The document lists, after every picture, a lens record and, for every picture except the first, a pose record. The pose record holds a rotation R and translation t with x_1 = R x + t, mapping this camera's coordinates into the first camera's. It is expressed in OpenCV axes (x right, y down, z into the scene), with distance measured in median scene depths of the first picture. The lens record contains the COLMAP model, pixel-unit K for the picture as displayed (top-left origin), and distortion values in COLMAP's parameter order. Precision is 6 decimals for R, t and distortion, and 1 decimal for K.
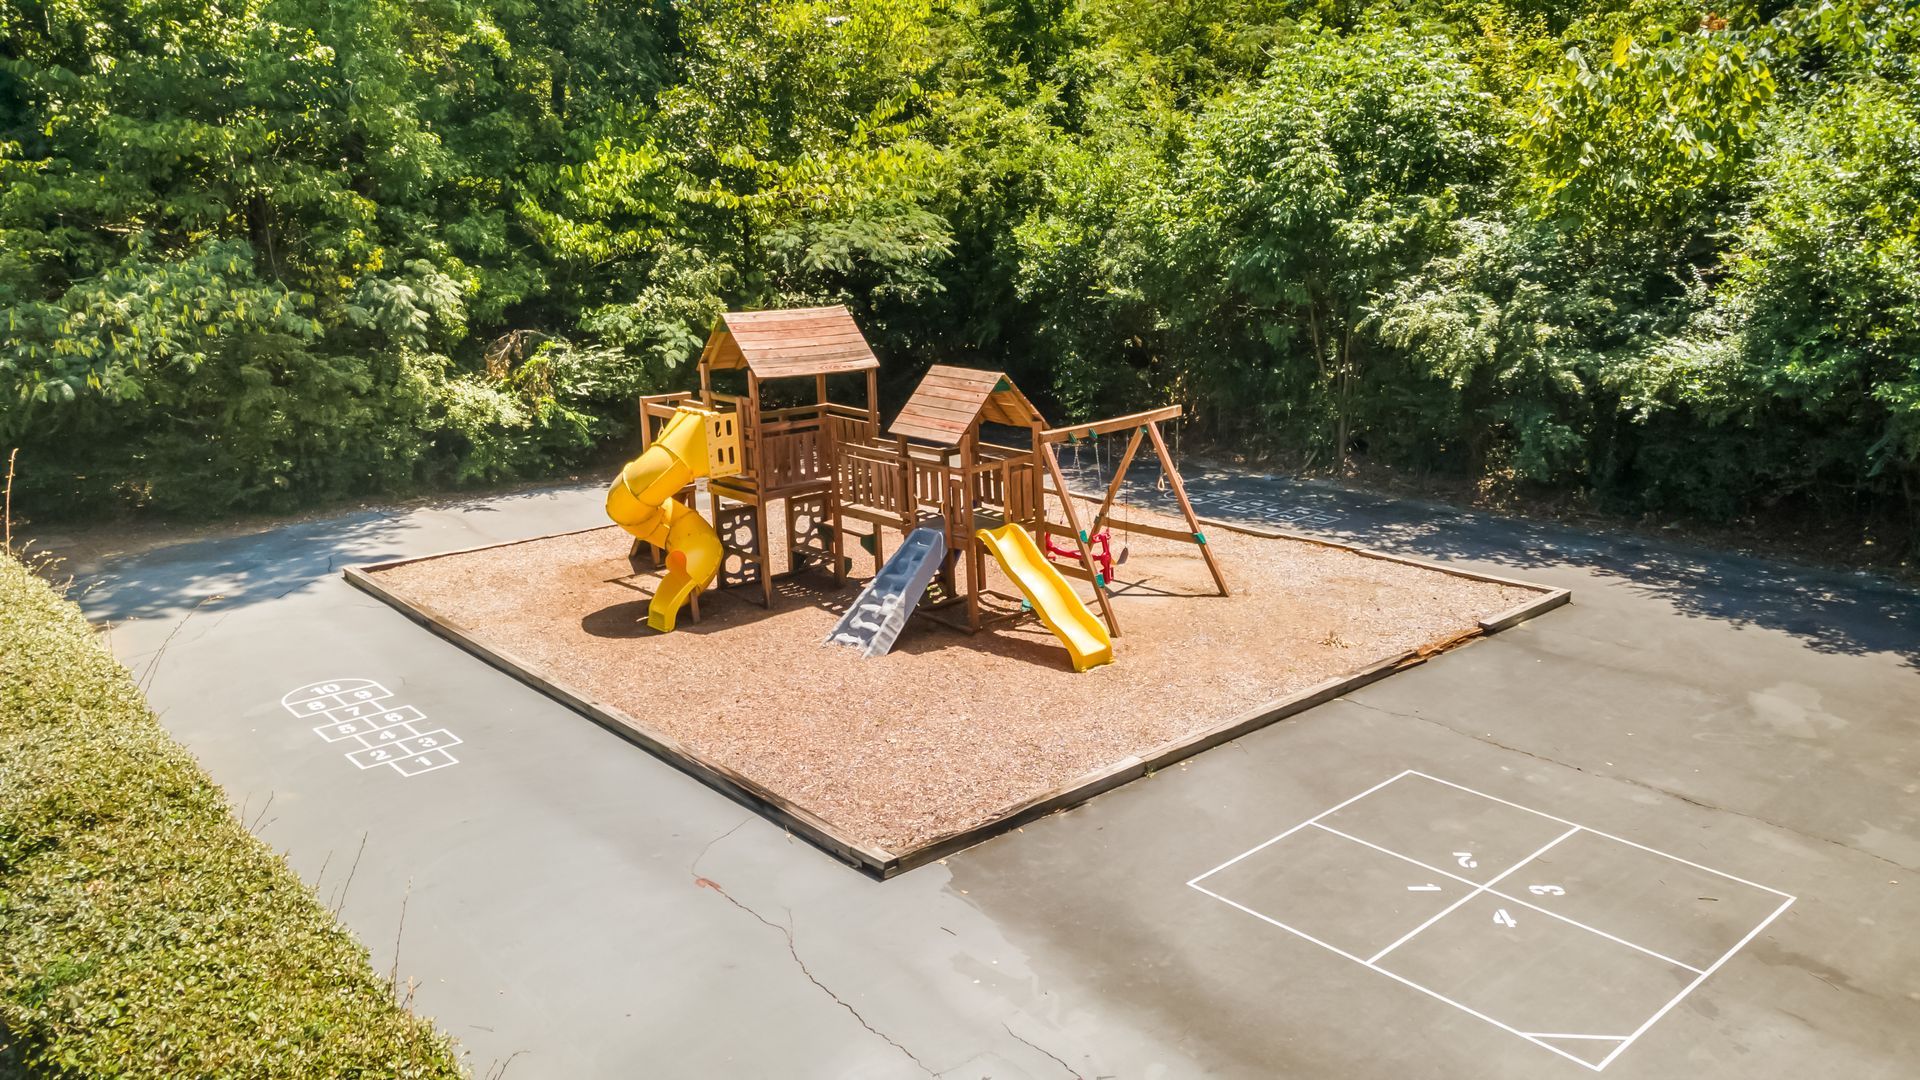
lens RADIAL K [[1377.8, 0, 1101.2], [0, 1377.8, 679.0], [0, 0, 1]] dist [0.071612, -0.098381]
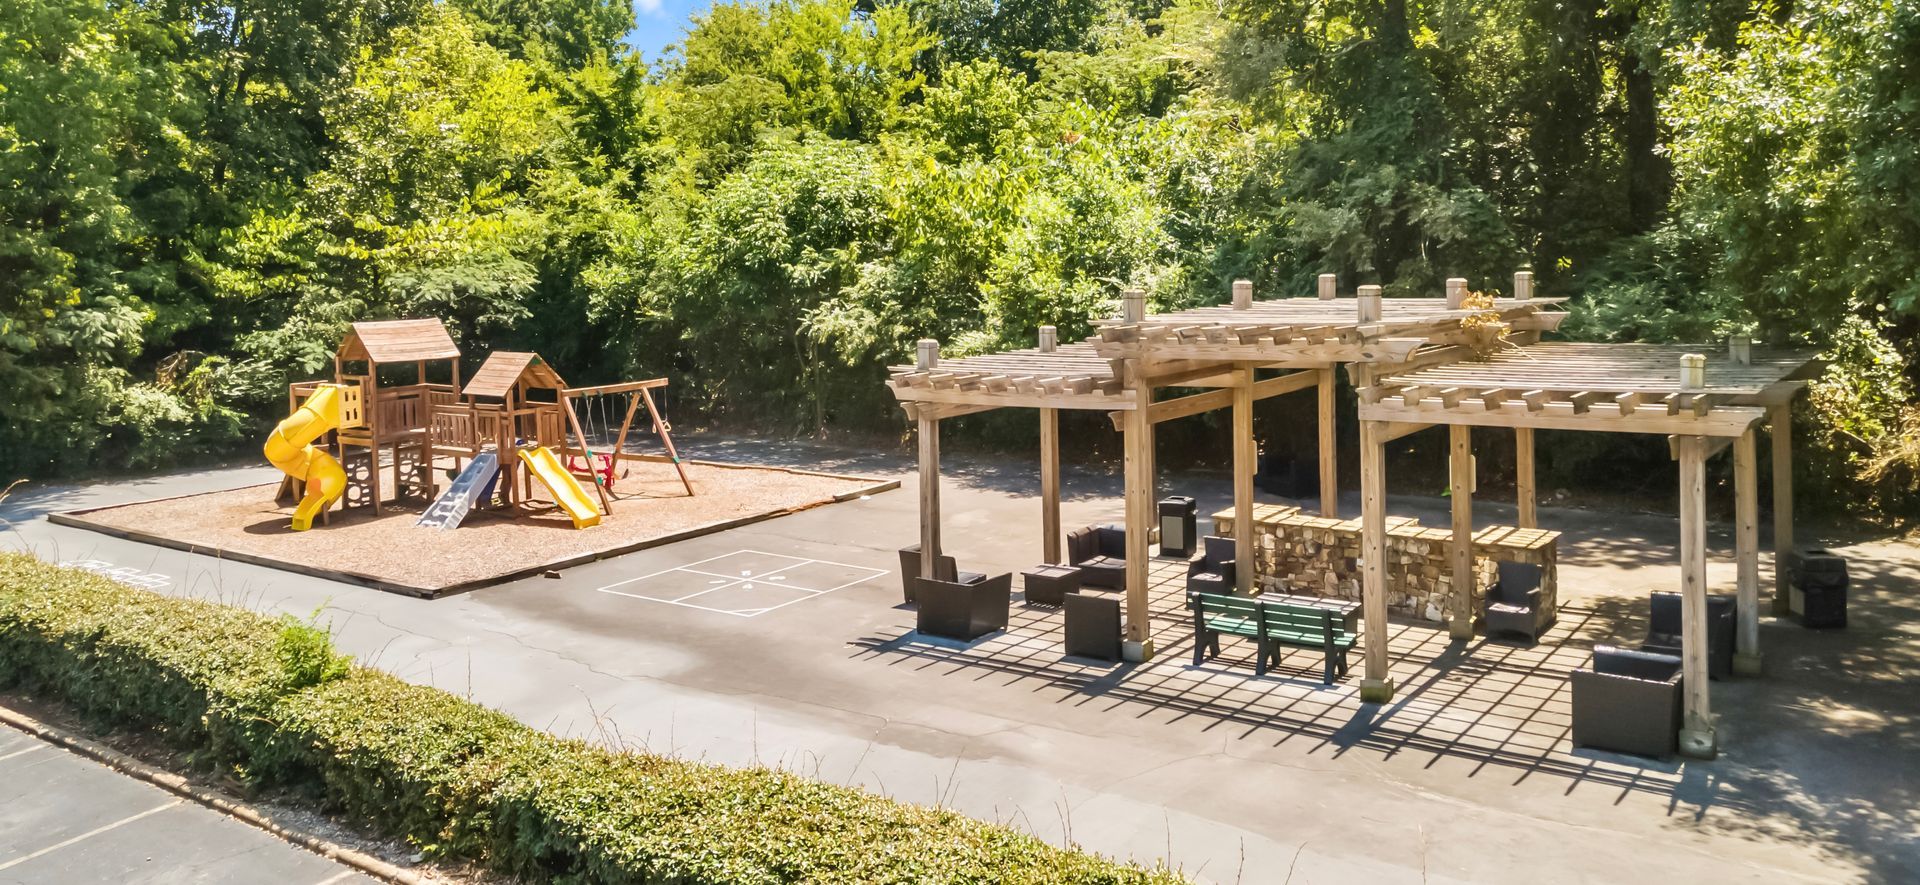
lens RADIAL K [[1407.3, 0, 960.0], [0, 1407.3, 442.5], [0, 0, 1]] dist [0.003375, 0.051622]
pose [[0.988995, -0.023338, 0.146095, 0.100911], [0.051506, 0.980019, -0.192120, 0.126098], [-0.138692, 0.197530, 0.970436, -0.364461]]
